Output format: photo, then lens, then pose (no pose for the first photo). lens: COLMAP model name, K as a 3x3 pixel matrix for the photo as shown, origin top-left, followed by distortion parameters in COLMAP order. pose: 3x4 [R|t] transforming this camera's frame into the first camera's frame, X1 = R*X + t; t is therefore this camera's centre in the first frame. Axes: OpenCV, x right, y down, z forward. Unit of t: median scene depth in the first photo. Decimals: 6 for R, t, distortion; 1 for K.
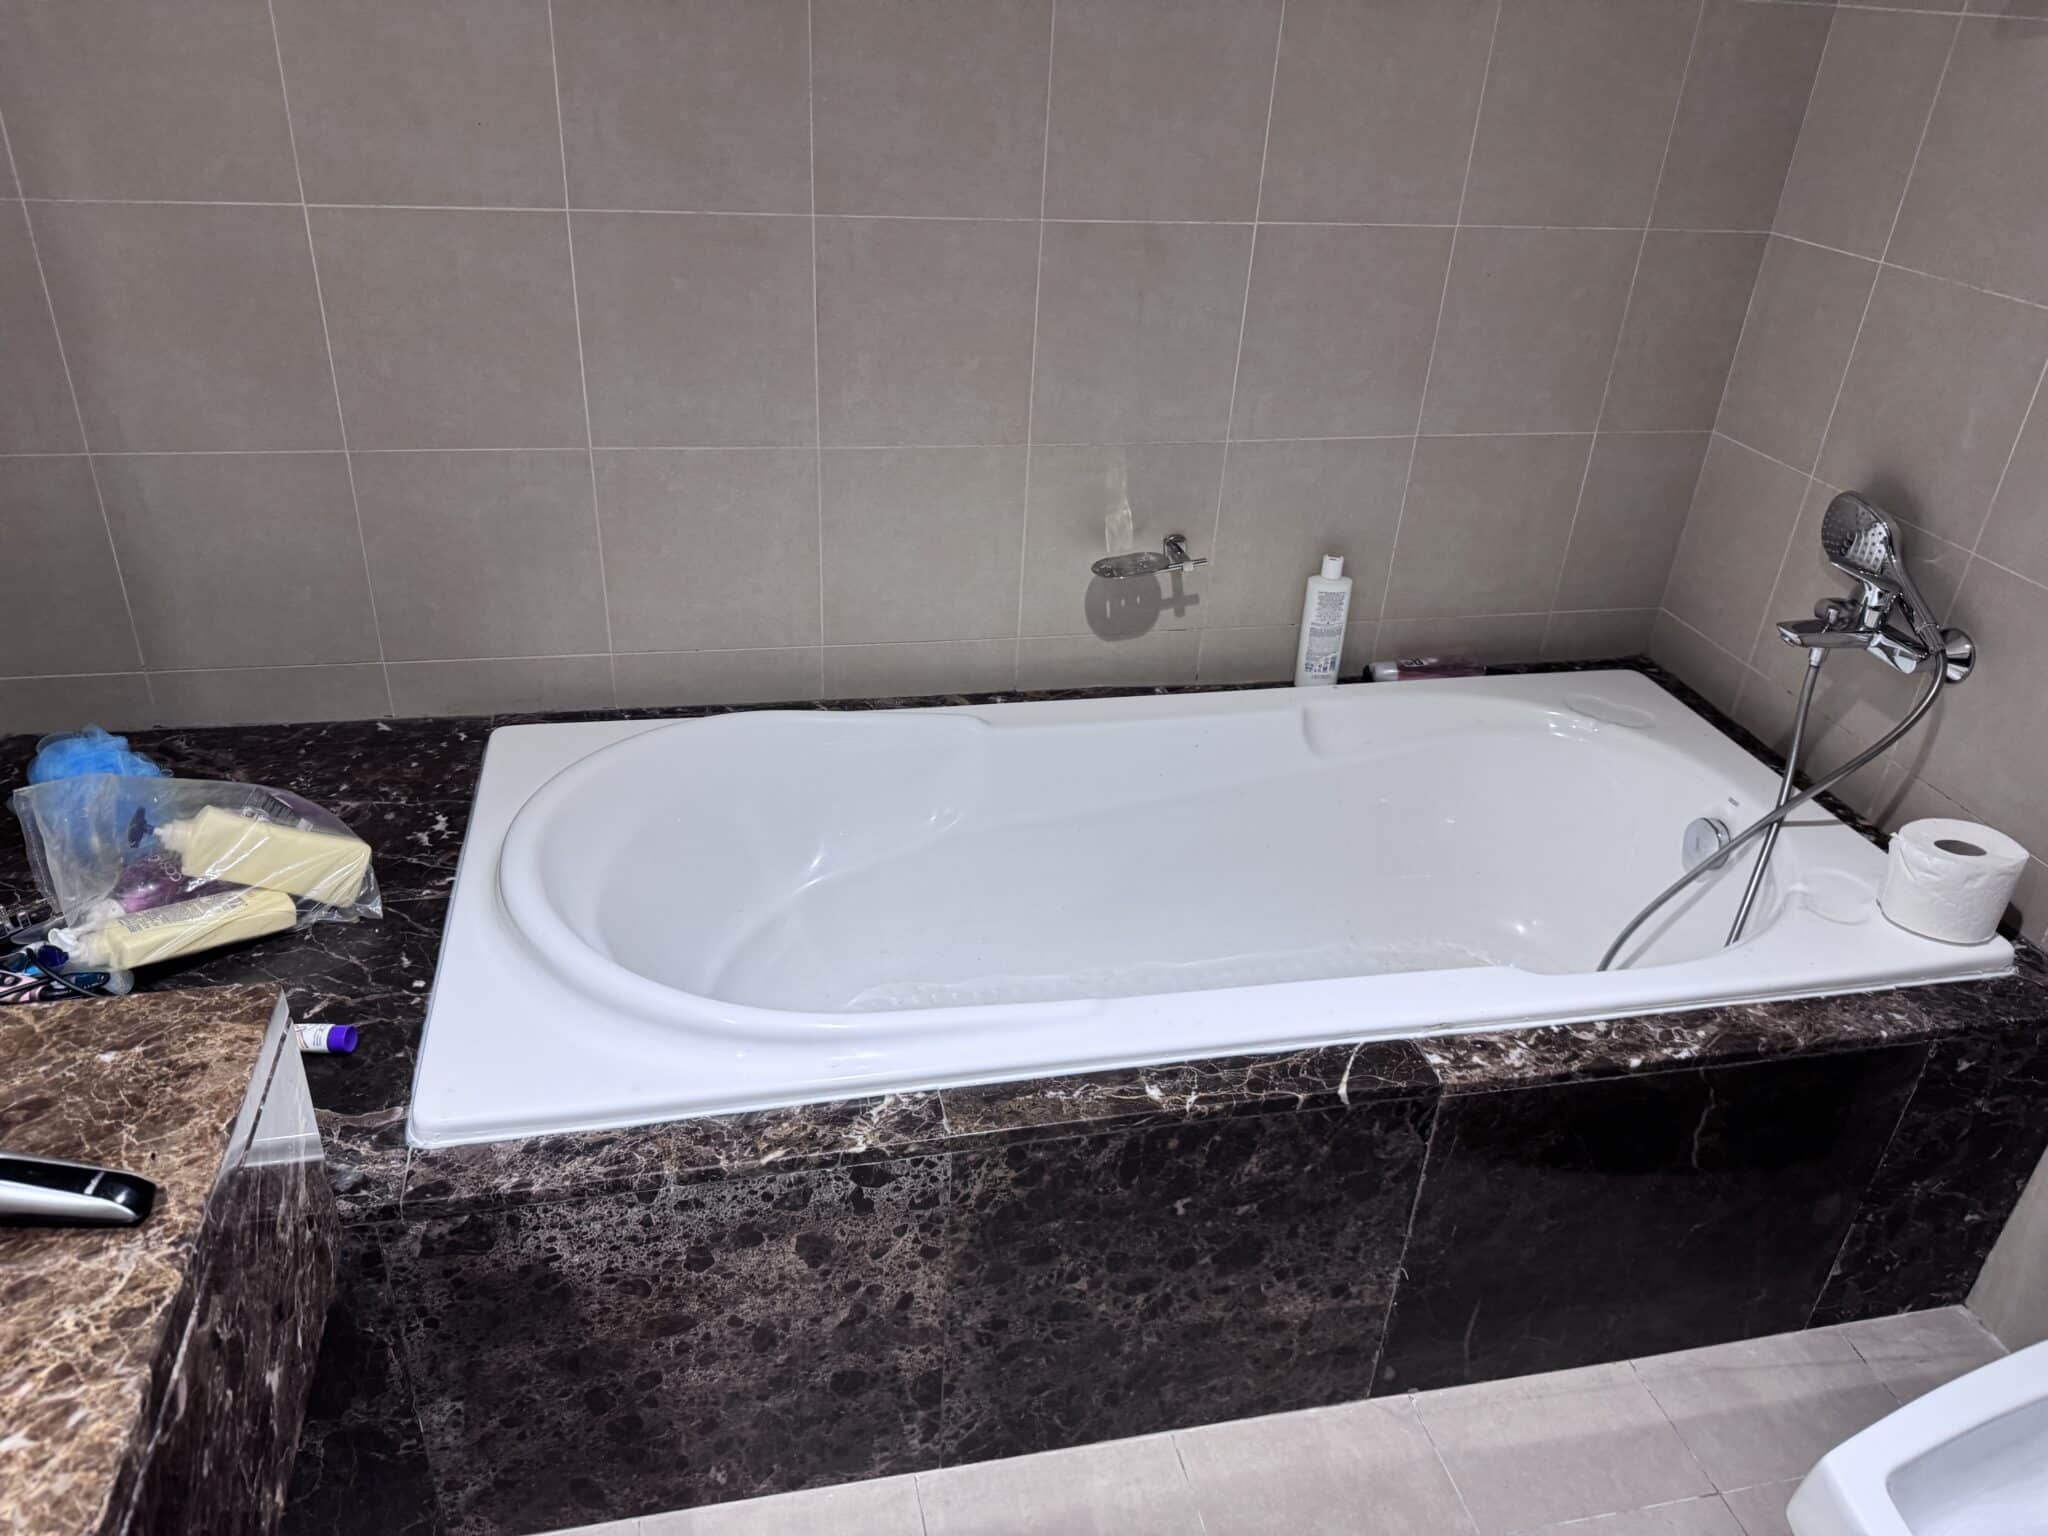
lens RADIAL K [[1452.3, 0, 1025.3], [0, 1452.3, 768.9], [0, 0, 1]] dist [-0.005346, -0.005517]
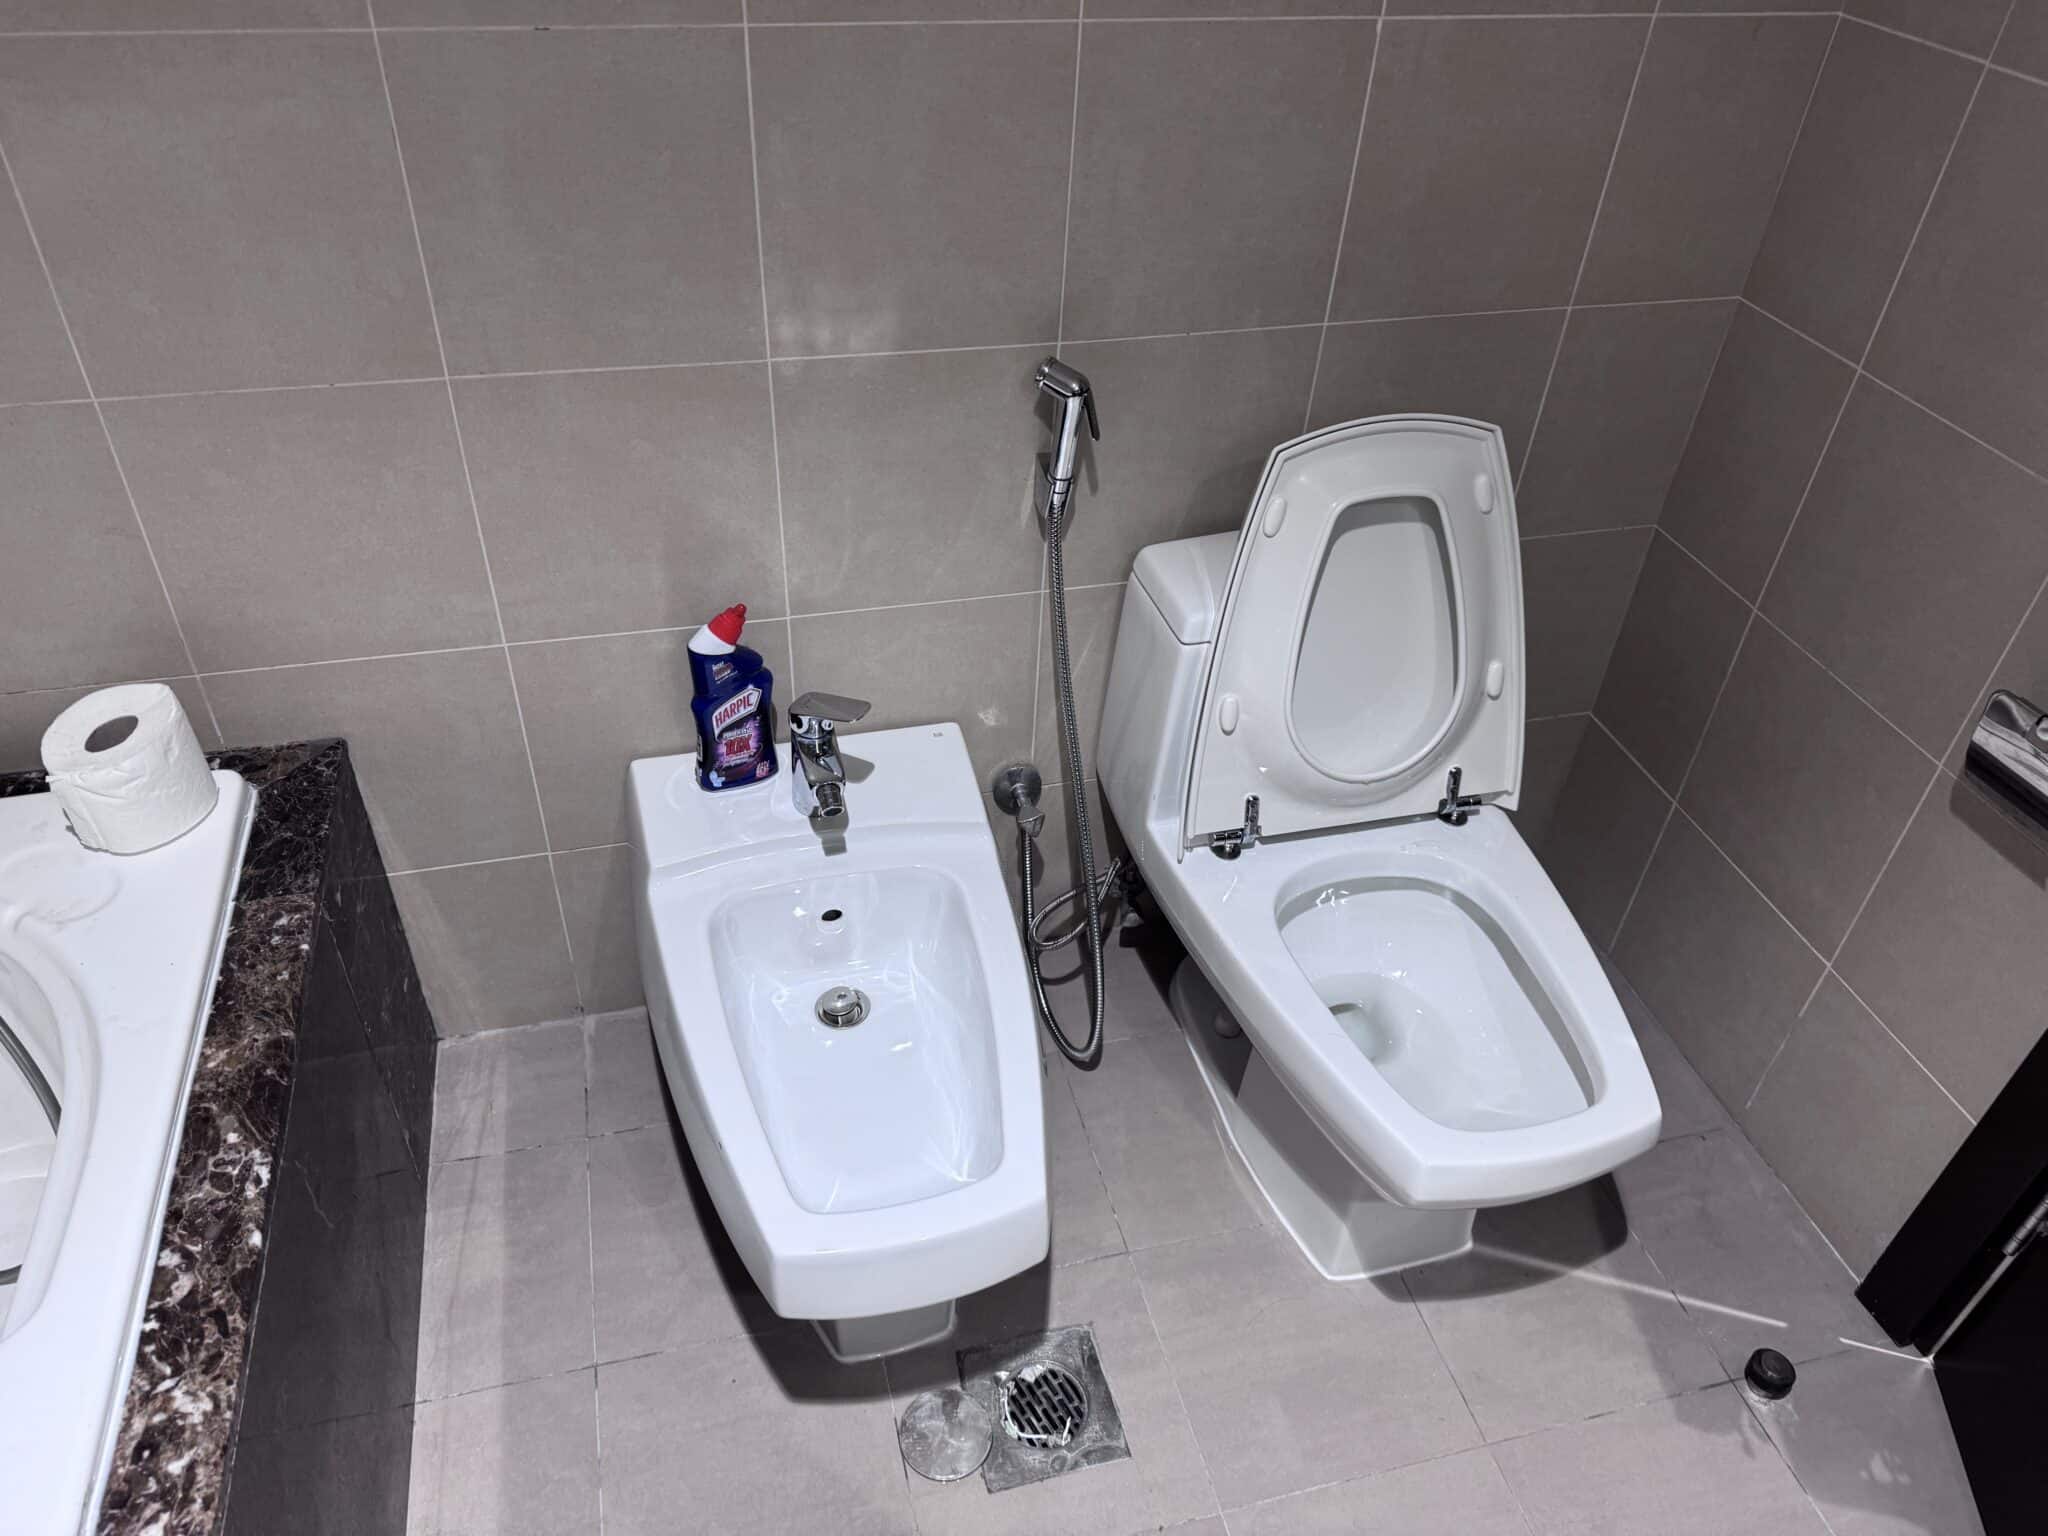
lens RADIAL K [[1452.3, 0, 1024.4], [0, 1452.3, 765.8], [0, 0, 1]] dist [-0.005346, -0.005517]
pose [[-0.042160, -0.665658, 0.745065, 0.030812], [0.445286, 0.655050, 0.610434, -0.209199], [-0.894395, 0.357503, 0.268792, 0.382660]]
